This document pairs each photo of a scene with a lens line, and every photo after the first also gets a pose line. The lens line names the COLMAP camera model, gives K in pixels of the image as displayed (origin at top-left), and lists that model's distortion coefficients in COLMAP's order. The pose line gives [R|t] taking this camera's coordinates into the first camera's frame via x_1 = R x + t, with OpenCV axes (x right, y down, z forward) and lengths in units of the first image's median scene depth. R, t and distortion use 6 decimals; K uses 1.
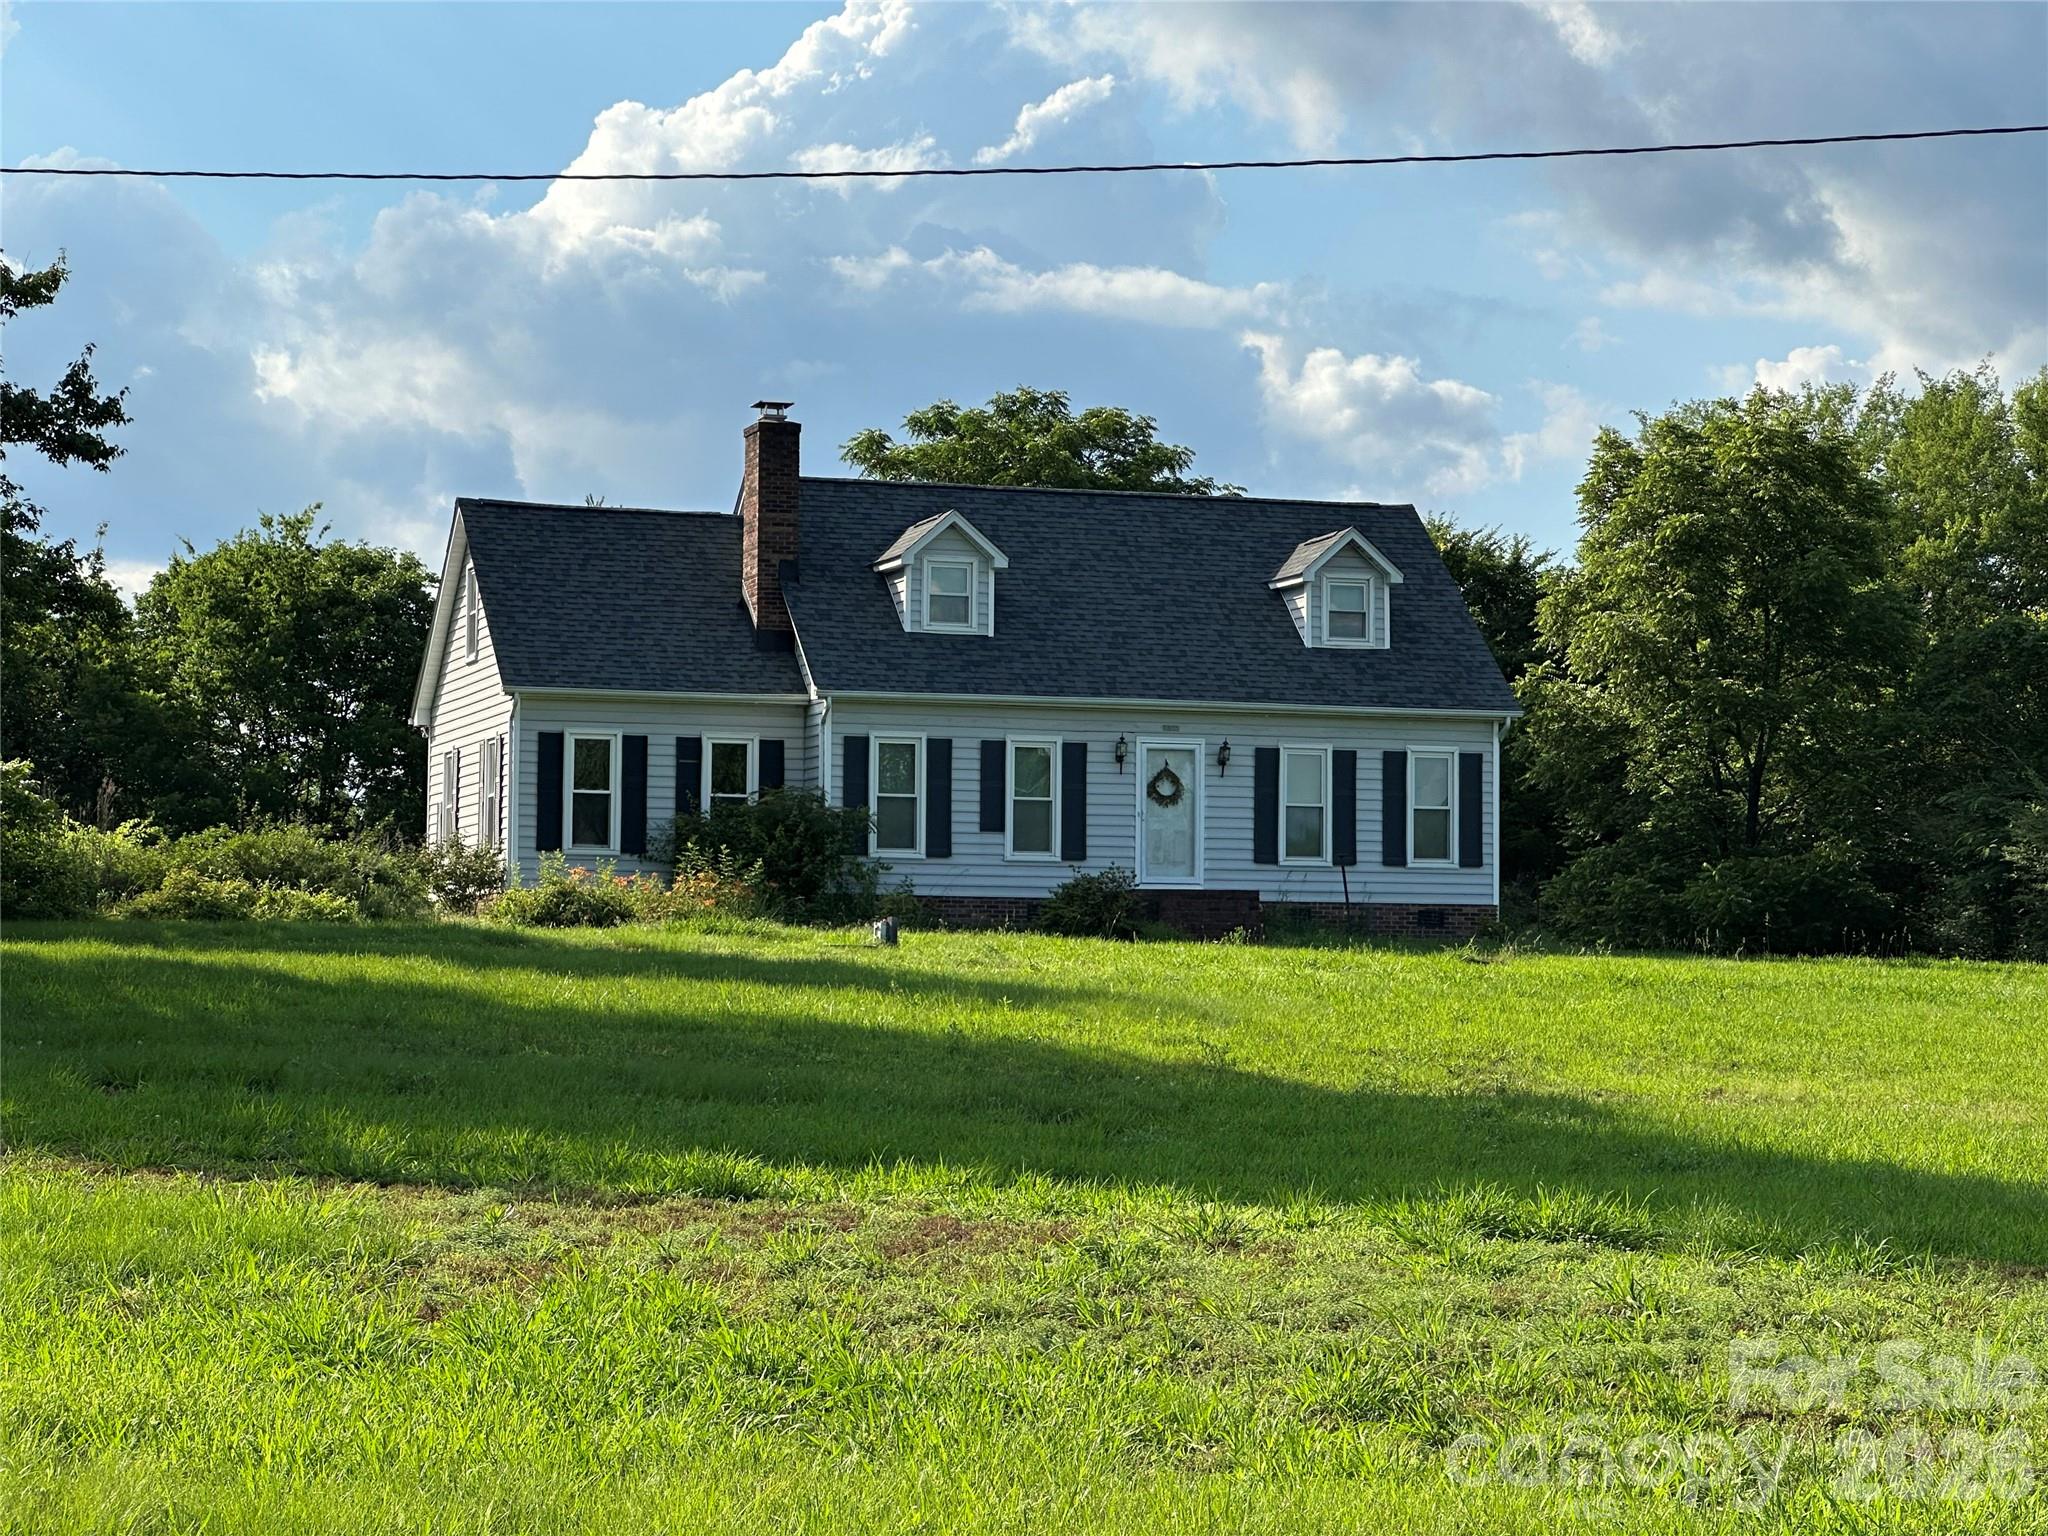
lens RADIAL K [[4574.5, 0, 1023.0], [0, 4574.5, 766.9], [0, 0, 1]] dist [-0.028507, 0.000000]
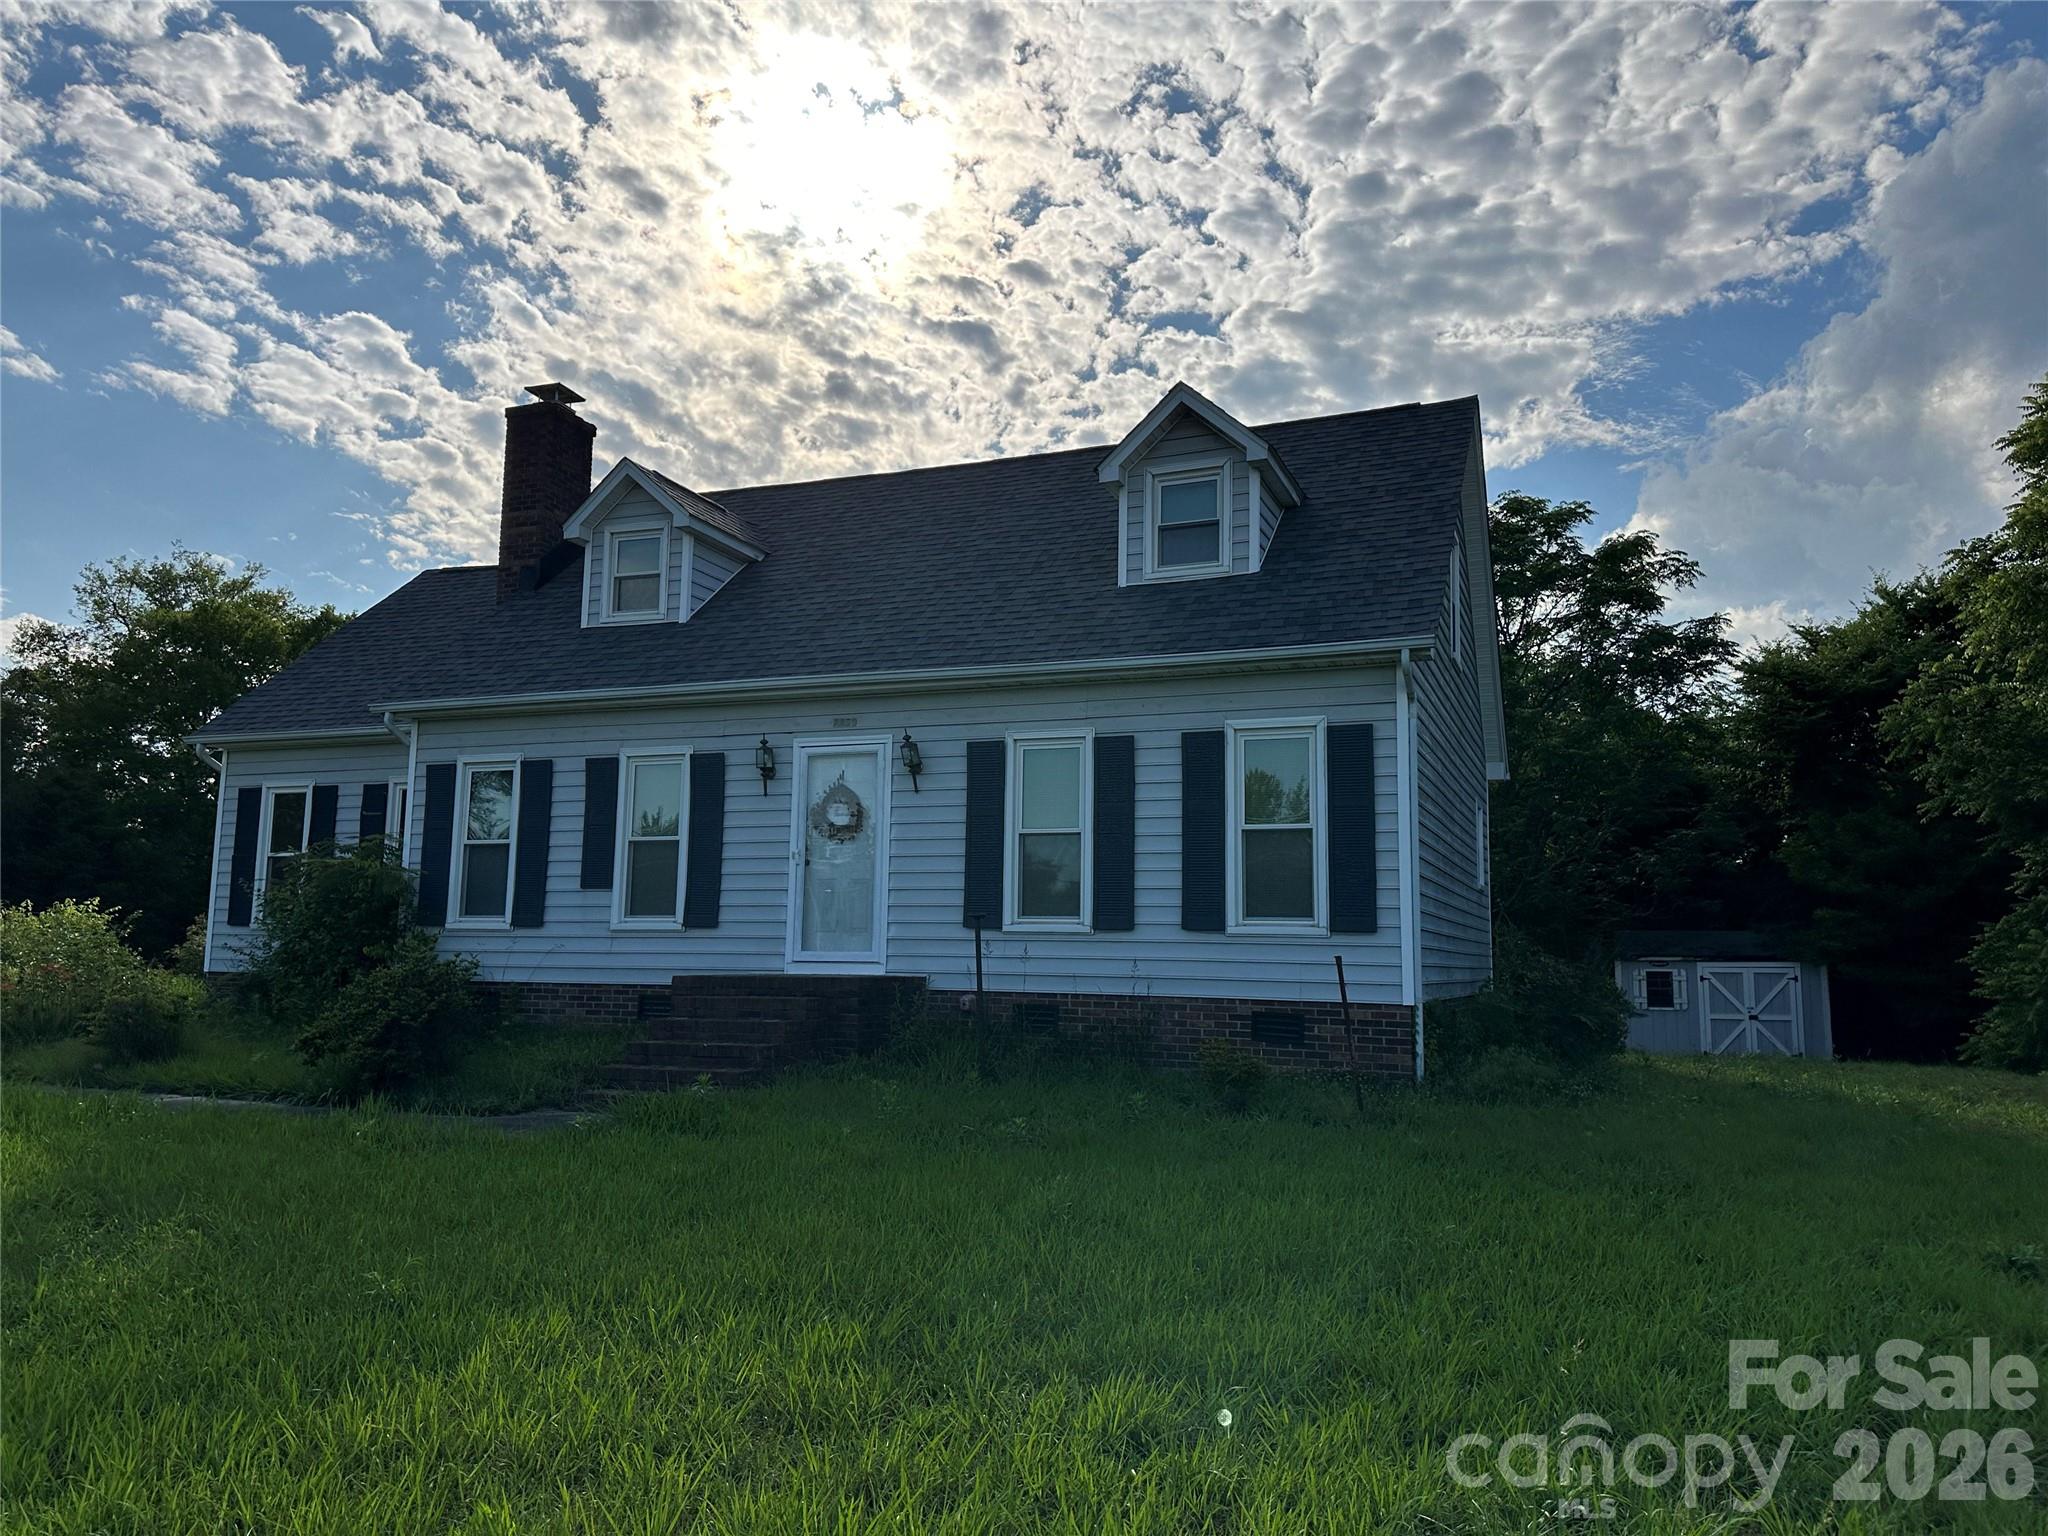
lens RADIAL K [[1465.8, 0, 1033.5], [0, 1465.8, 774.8], [0, 0, 1]] dist [0.079178, 0.000590]
pose [[0.766498, -0.077921, -0.637503, 0.184410], [0.022683, 0.995278, -0.094378, 0.019223], [0.641846, 0.057880, 0.764646, 0.853711]]
